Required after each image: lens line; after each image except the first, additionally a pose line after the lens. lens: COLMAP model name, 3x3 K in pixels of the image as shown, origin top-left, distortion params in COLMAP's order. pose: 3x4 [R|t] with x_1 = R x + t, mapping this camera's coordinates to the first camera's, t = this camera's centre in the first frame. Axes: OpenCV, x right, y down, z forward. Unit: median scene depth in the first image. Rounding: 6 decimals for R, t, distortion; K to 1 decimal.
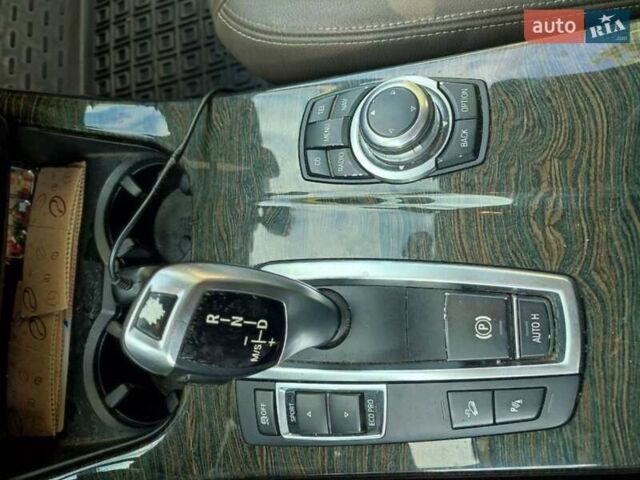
lens RADIAL K [[470.6, 0, 320.0], [0, 470.6, 240.0], [0, 0, 1]] dist [0.015034, -0.003934]
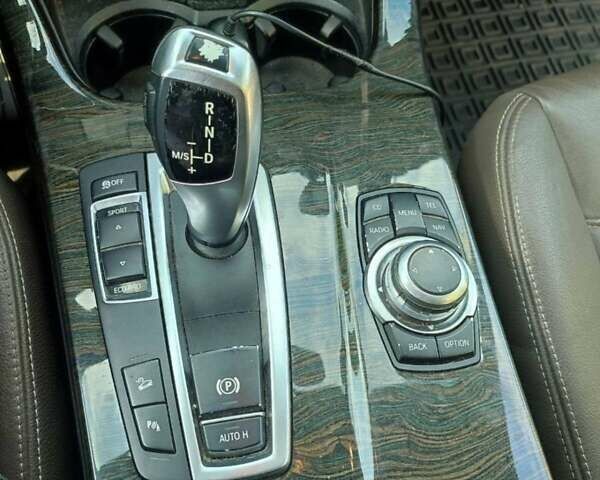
lens RADIAL K [[583.7, 0, 300.0], [0, 583.7, 240.0], [0, 0, 1]] dist [0.018798, 0.006481]
pose [[0.119624, 0.991229, -0.056173, 0.114173], [-0.992819, 0.119444, -0.006561, 0.007358], [0.000206, 0.056555, 0.998399, -0.203159]]
